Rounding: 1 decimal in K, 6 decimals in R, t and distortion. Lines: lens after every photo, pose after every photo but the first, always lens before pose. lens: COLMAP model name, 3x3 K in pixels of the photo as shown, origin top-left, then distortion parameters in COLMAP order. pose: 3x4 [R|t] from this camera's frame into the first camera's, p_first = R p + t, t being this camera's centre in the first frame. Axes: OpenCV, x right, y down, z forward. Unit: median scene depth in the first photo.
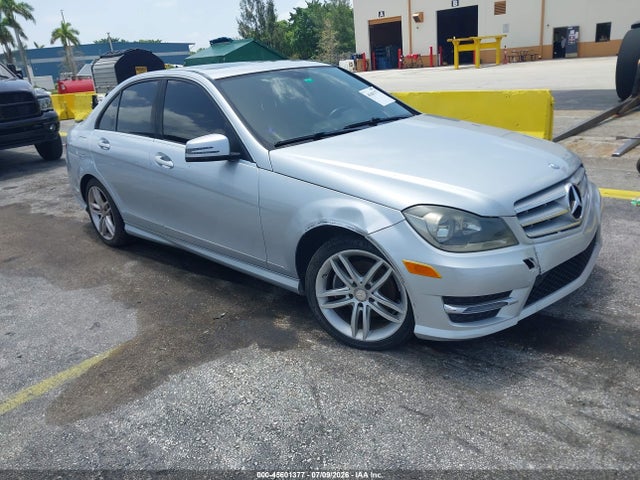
lens RADIAL K [[496.2, 0, 329.3], [0, 496.2, 239.8], [0, 0, 1]] dist [0.043230, -0.093351]
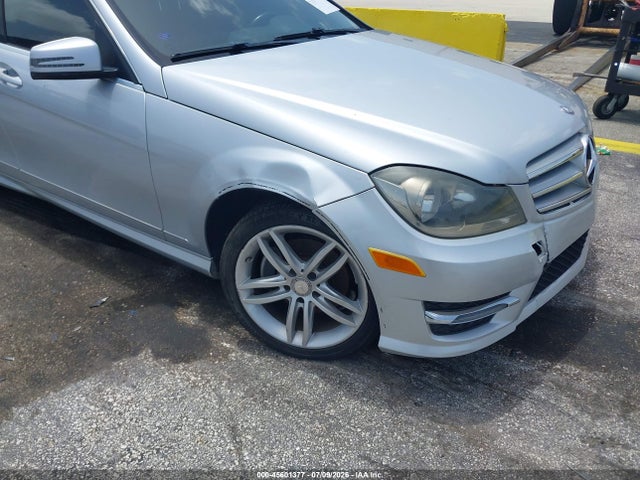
lens RADIAL K [[496.2, 0, 329.3], [0, 496.2, 239.8], [0, 0, 1]] dist [0.043230, -0.093351]
pose [[0.986693, -0.001850, 0.162583, -0.011173], [-0.021107, 0.990017, 0.139361, -0.054867], [-0.161218, -0.140938, 0.976804, 0.320656]]
